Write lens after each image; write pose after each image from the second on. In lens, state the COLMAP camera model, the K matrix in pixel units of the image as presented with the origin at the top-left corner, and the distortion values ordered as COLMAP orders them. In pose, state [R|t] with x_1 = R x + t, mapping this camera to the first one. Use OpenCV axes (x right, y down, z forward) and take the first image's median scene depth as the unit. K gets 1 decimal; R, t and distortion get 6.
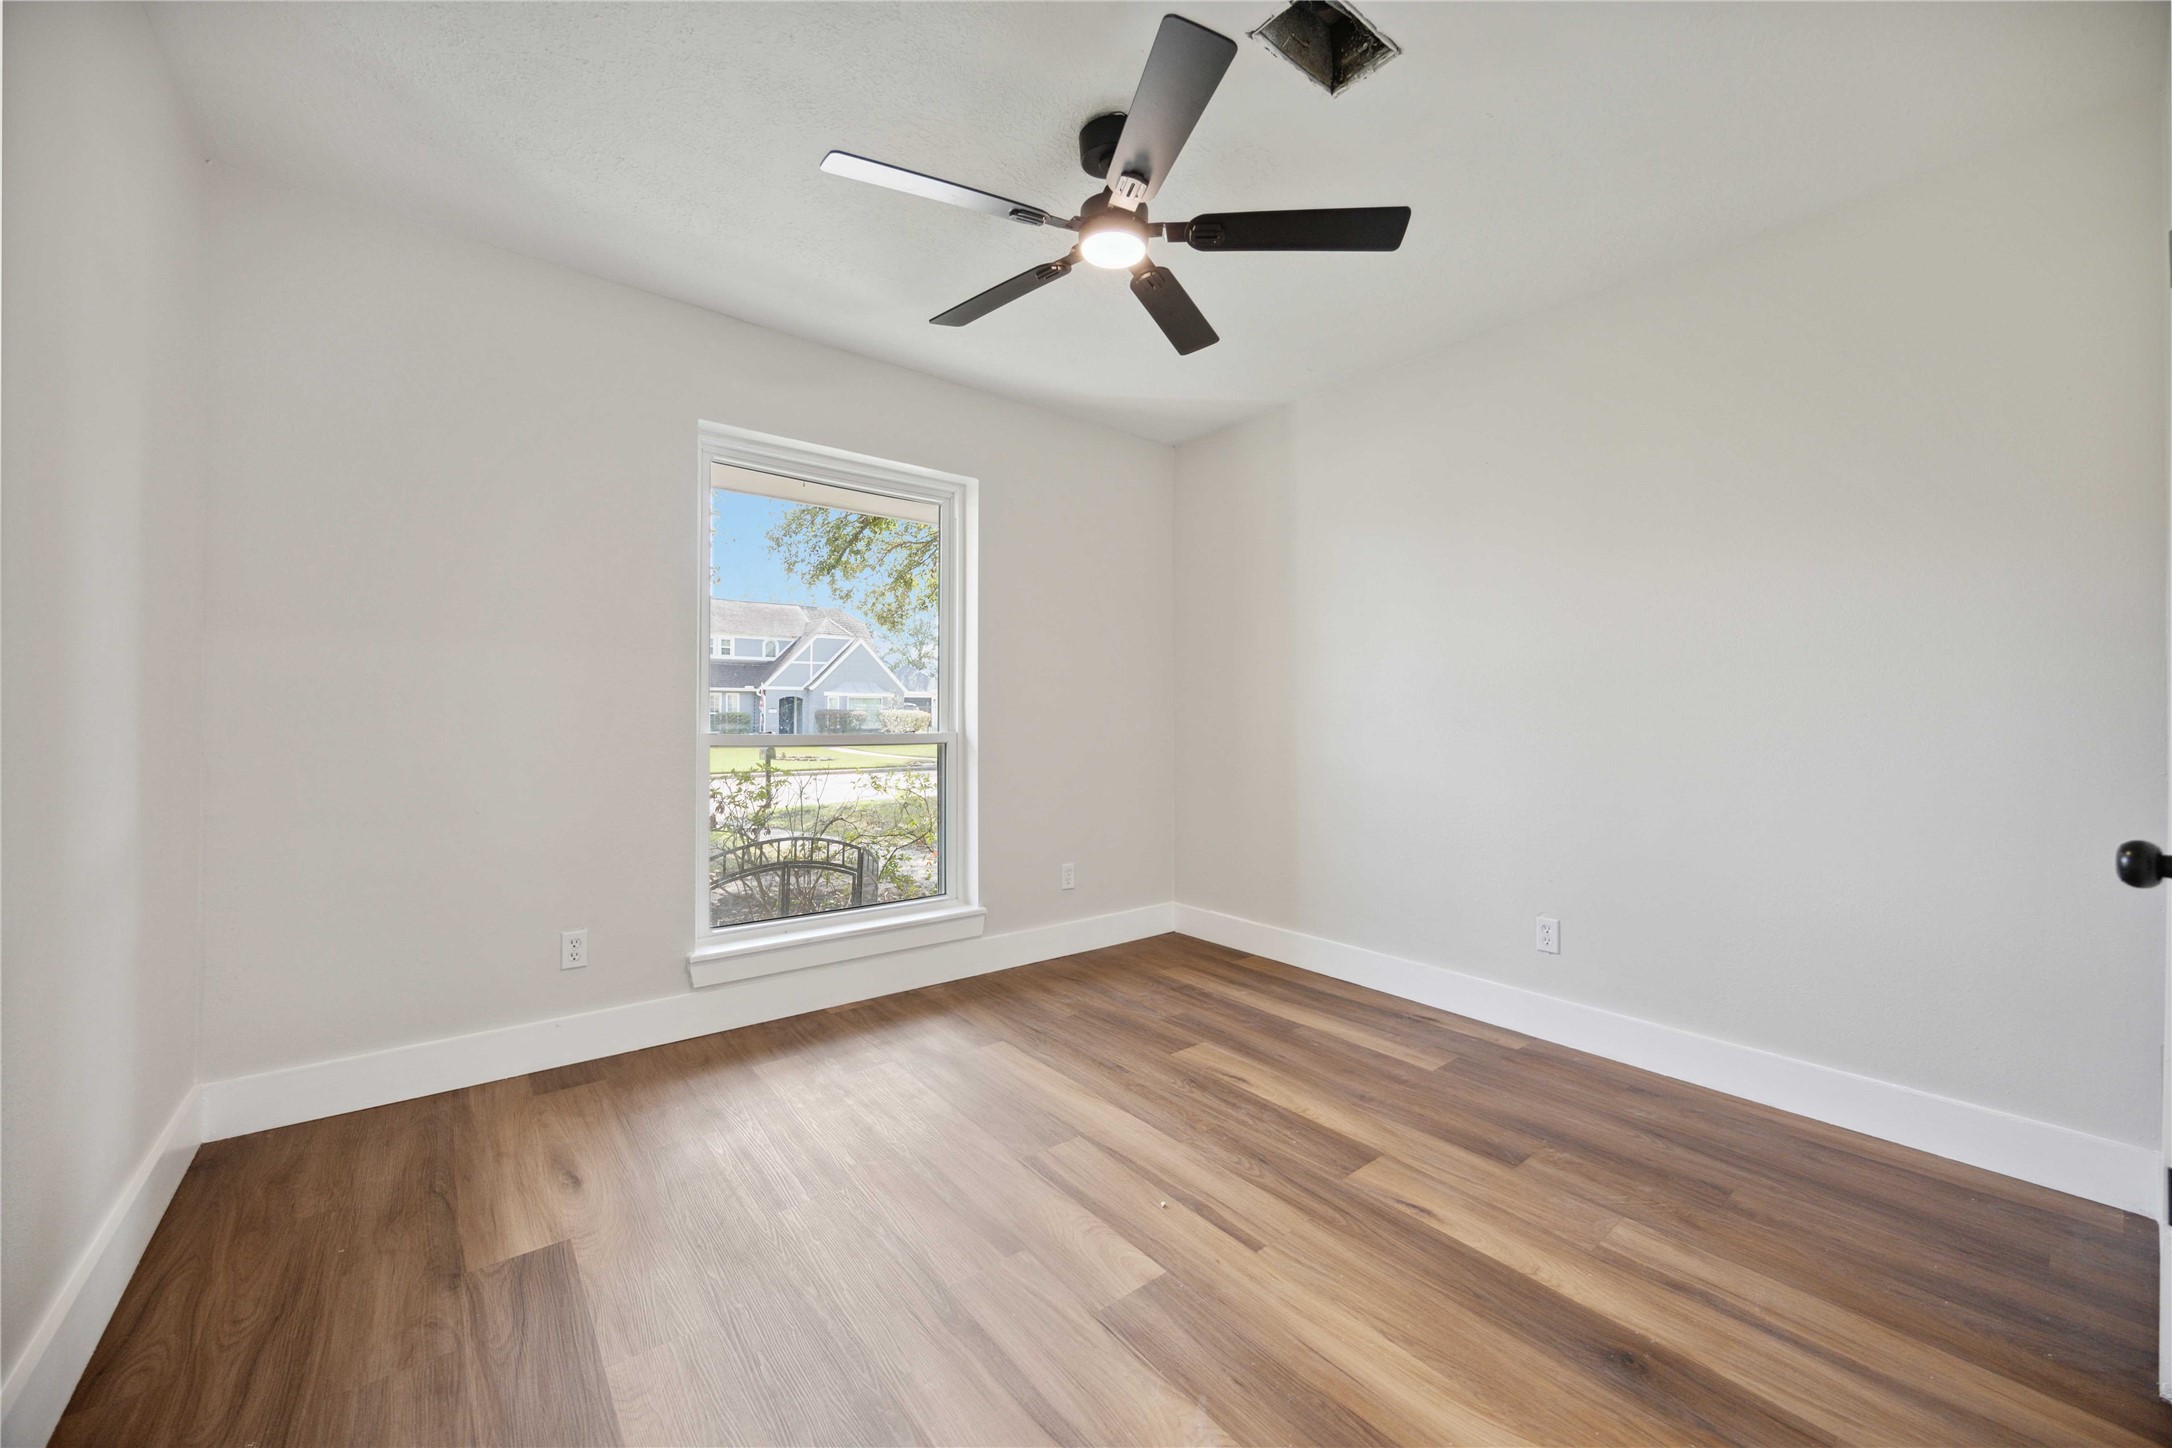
lens RADIAL K [[836.9, 0, 1088.6], [0, 836.9, 716.8], [0, 0, 1]] dist [-0.001391, -0.000020]
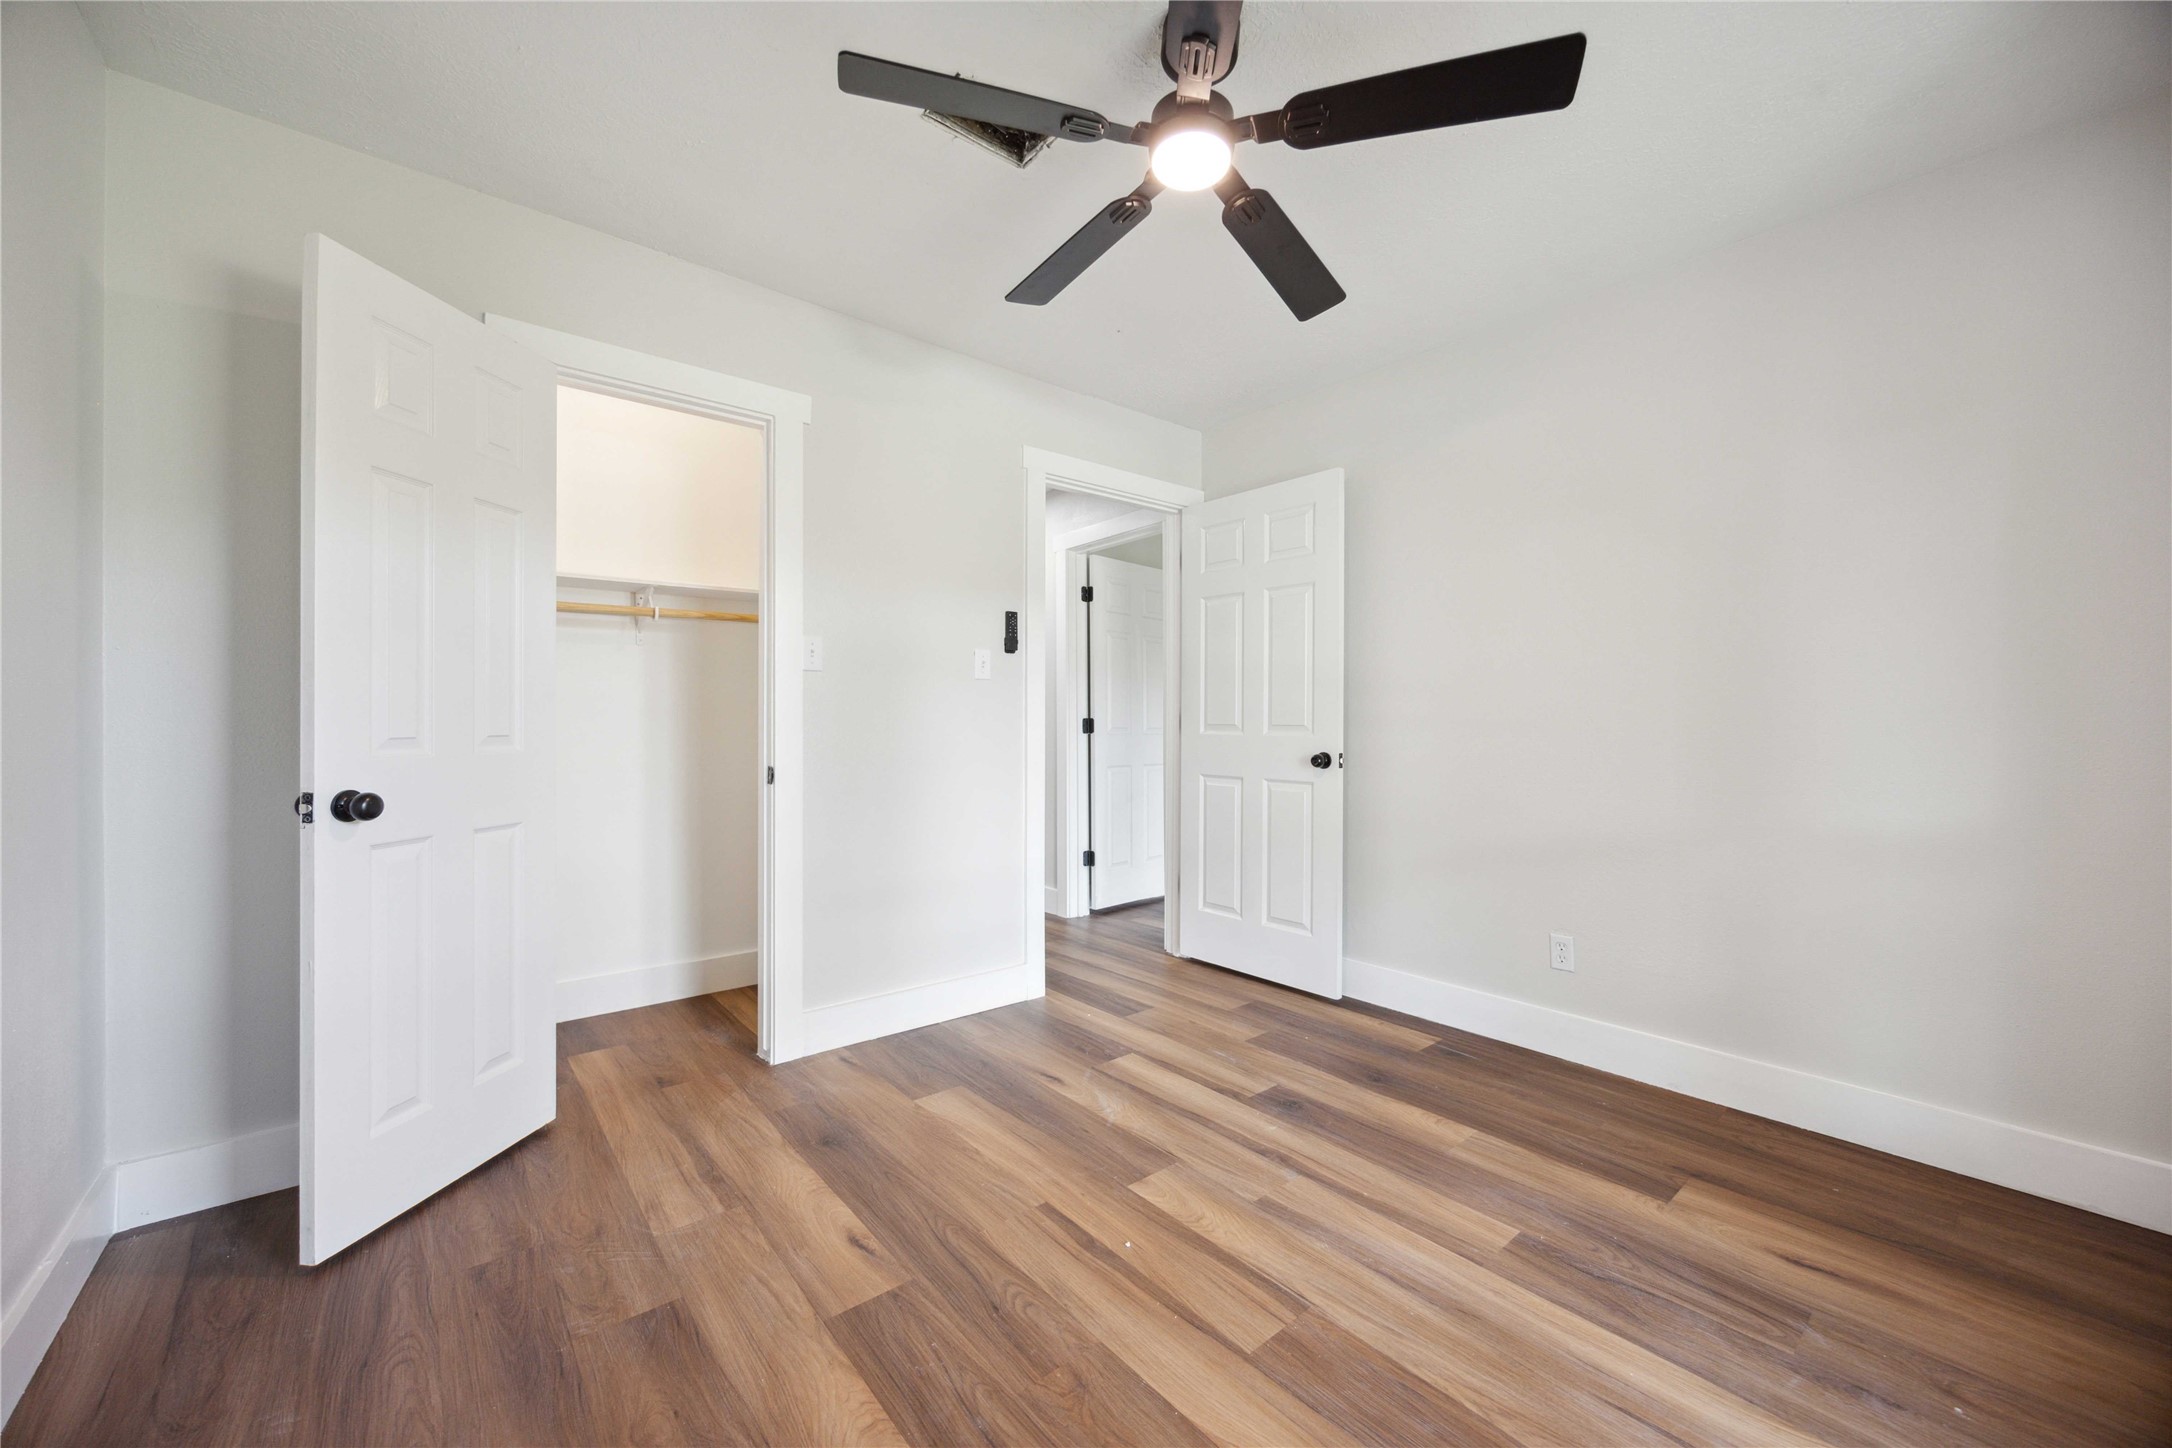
lens RADIAL K [[836.9, 0, 1088.6], [0, 836.9, 716.8], [0, 0, 1]] dist [-0.001391, -0.000020]
pose [[-0.999753, -0.006137, -0.021369, 0.162178], [-0.006119, 0.999981, -0.000914, -0.008886], [0.021374, -0.000783, -0.999771, 2.001194]]
